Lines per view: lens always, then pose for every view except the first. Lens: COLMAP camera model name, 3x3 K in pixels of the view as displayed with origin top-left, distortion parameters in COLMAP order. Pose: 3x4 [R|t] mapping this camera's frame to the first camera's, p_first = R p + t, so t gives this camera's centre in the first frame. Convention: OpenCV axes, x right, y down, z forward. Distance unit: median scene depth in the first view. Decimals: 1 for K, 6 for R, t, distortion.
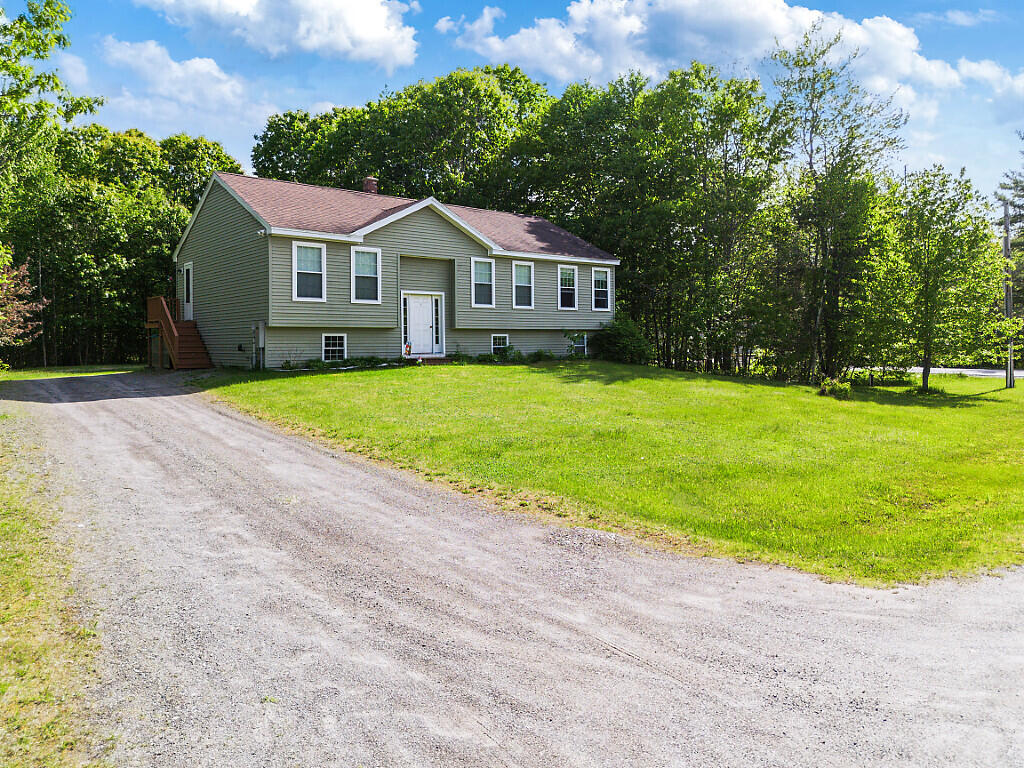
lens RADIAL K [[733.5, 0, 504.4], [0, 733.5, 346.5], [0, 0, 1]] dist [0.074254, -0.065447]
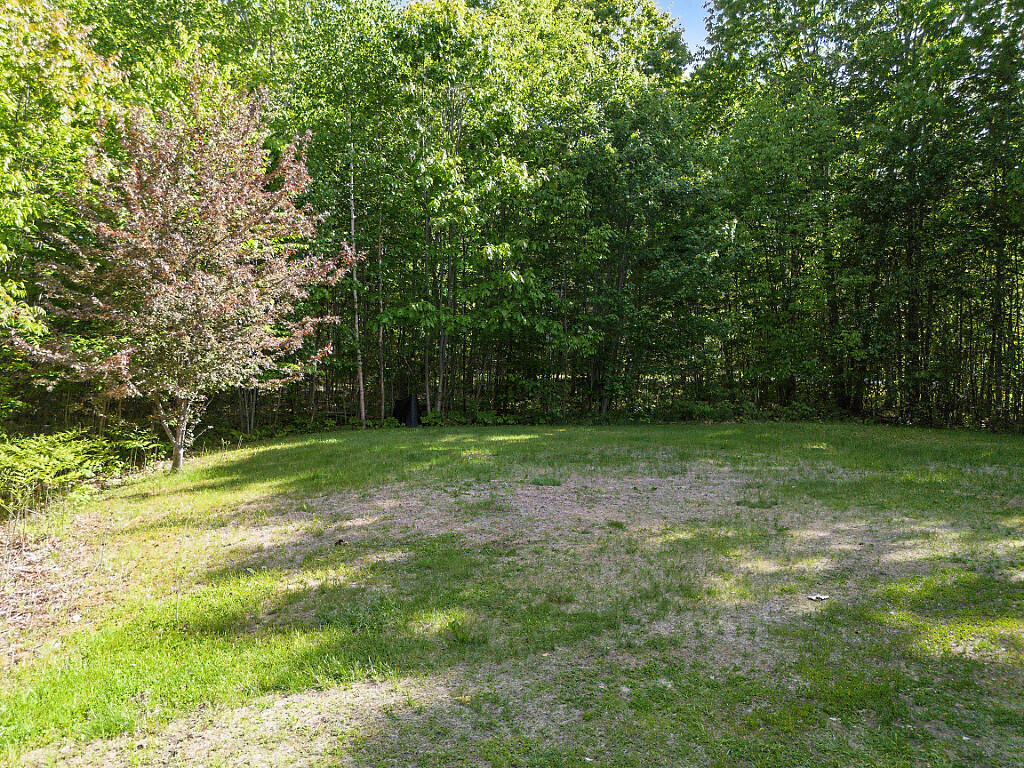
lens RADIAL K [[733.5, 0, 509.6], [0, 733.5, 381.3], [0, 0, 1]] dist [0.074254, -0.065447]
pose [[0.933622, 0.031994, -0.356828, -0.612442], [-0.020618, 0.999152, 0.035642, -0.023737], [0.357666, -0.025919, 0.933490, 1.020033]]
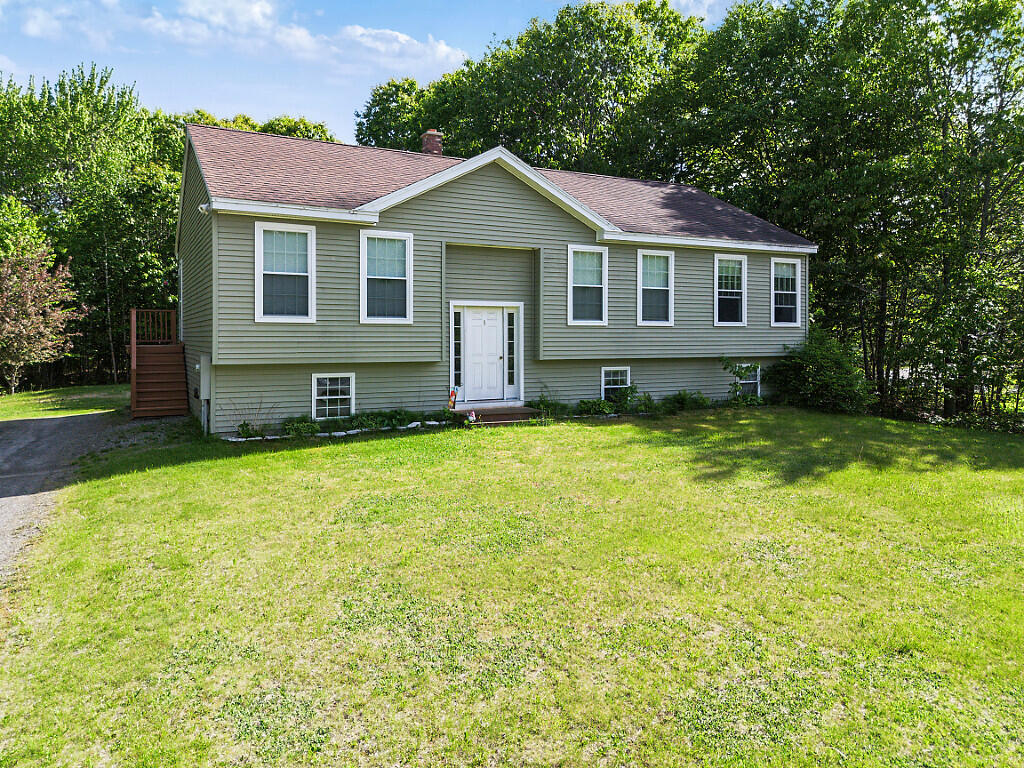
lens RADIAL K [[733.5, 0, 499.8], [0, 733.5, 343.2], [0, 0, 1]] dist [0.074254, -0.065447]
pose [[0.978710, 0.008369, -0.205077, 0.026168], [-0.007465, 0.999959, 0.005178, -0.041427], [0.205112, -0.003537, 0.978732, 0.380232]]
